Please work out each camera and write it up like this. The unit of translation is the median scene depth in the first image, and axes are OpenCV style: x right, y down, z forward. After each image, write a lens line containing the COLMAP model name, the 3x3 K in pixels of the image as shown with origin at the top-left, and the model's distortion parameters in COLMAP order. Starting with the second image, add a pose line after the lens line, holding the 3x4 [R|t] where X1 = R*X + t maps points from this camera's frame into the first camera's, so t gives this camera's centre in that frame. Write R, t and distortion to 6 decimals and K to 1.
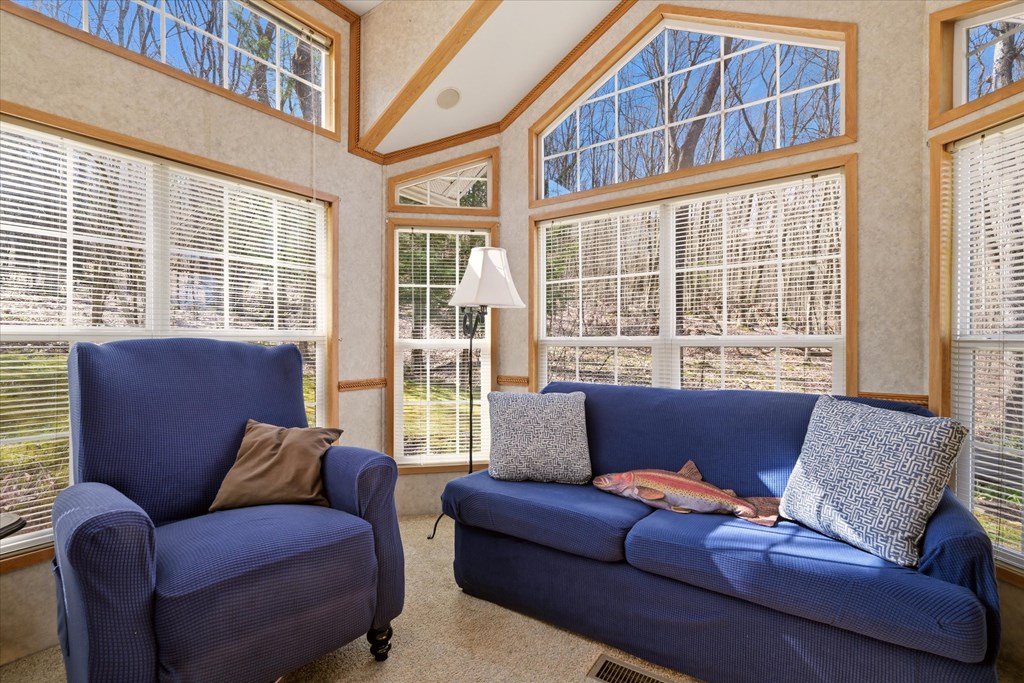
lens RADIAL K [[453.5, 0, 512.0], [0, 453.5, 341.5], [0, 0, 1]] dist [-0.000692, 0.000006]
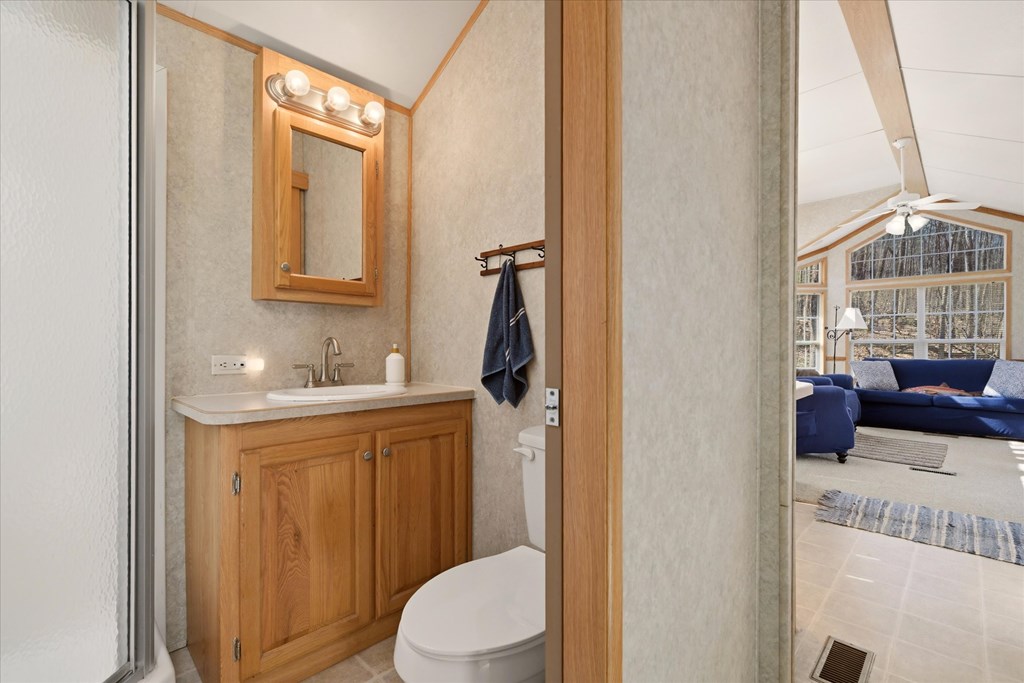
lens RADIAL K [[453.5, 0, 512.0], [0, 453.5, 341.5], [0, 0, 1]] dist [-0.000692, 0.000006]
pose [[0.985658, 0.001106, -0.168751, -1.823187], [-0.001130, 0.999999, -0.000048, 0.001573], [0.168751, 0.000238, 0.985659, -2.304959]]
